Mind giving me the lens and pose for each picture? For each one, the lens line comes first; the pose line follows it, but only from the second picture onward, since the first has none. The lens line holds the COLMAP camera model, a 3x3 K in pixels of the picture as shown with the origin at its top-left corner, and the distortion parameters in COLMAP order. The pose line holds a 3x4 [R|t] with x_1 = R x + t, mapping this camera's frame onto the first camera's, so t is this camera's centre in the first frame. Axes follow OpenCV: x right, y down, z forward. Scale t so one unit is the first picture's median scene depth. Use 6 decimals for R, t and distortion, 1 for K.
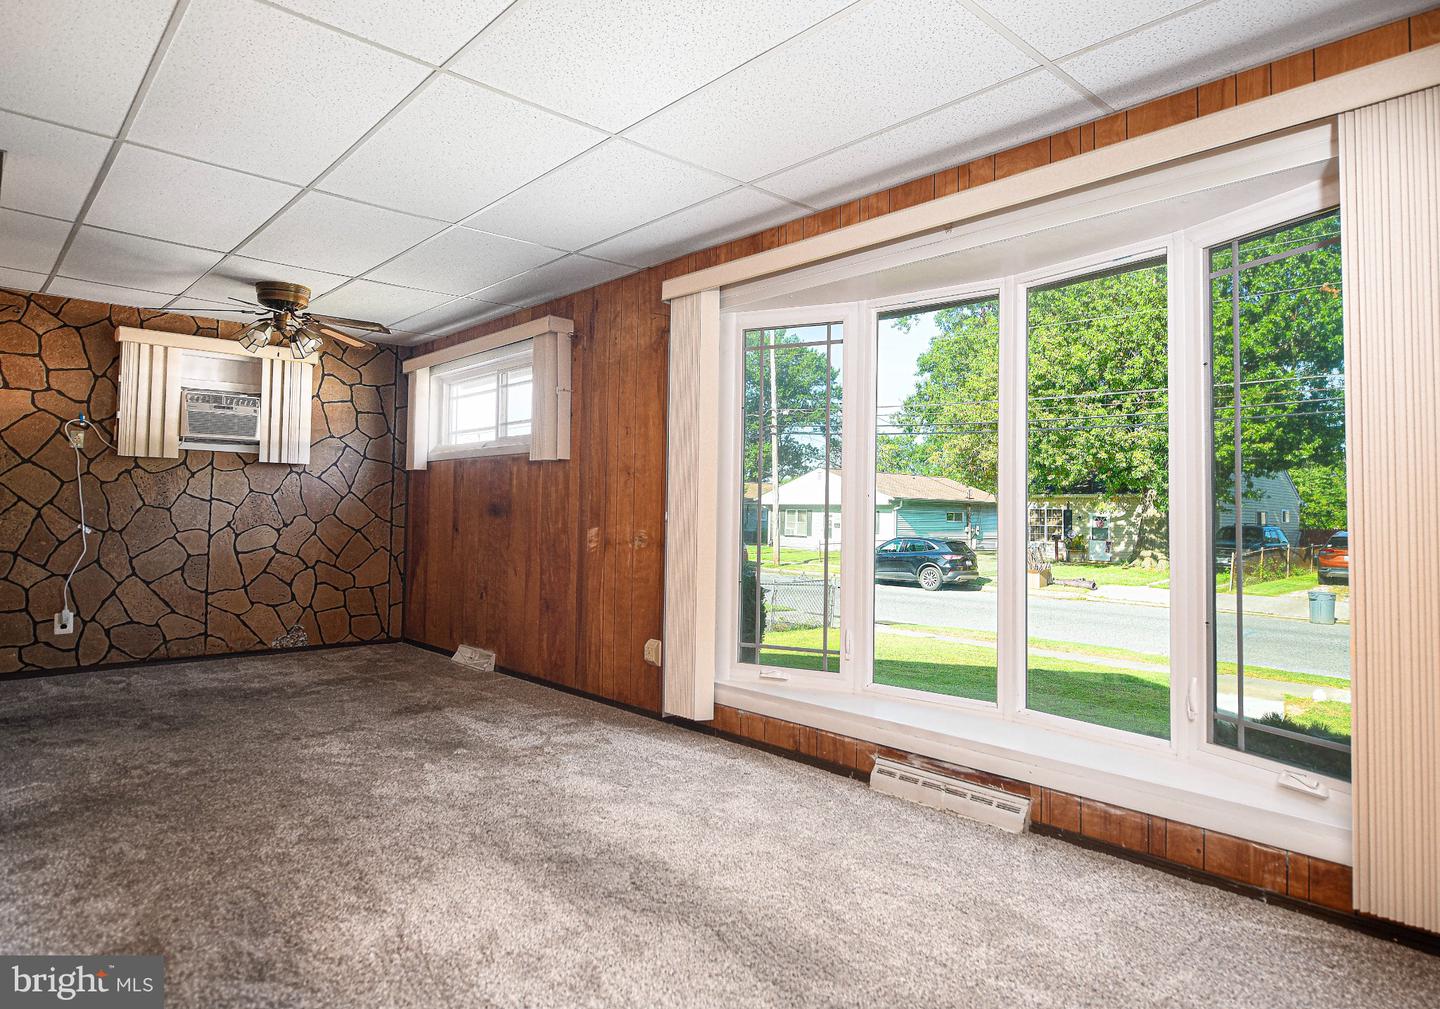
lens RADIAL K [[846.4, 0, 732.6], [0, 846.4, 469.9], [0, 0, 1]] dist [0.005730, -0.003799]
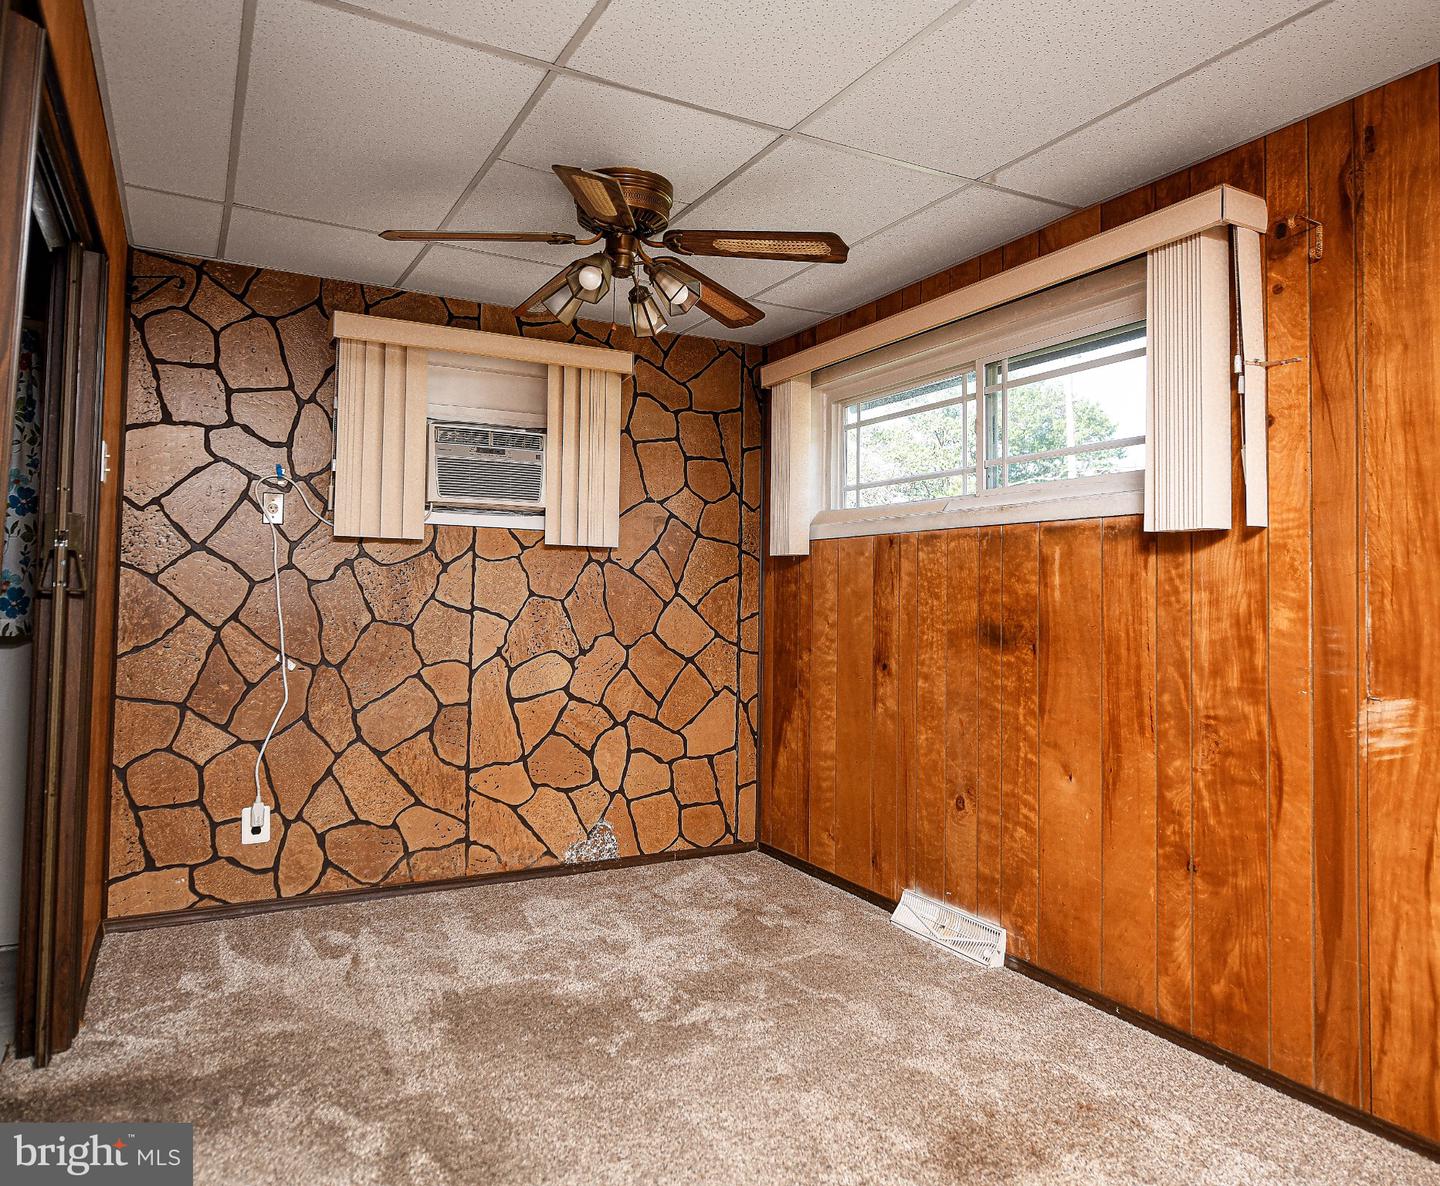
lens RADIAL K [[1005.7, 0, 721.8], [0, 1005.7, 548.3], [0, 0, 1]] dist [-0.003774, 0.004927]
pose [[0.967470, -0.011260, -0.252734, -0.289124], [0.010443, 0.999935, -0.004576, -0.002526], [0.252769, 0.001788, 0.967525, 0.394433]]
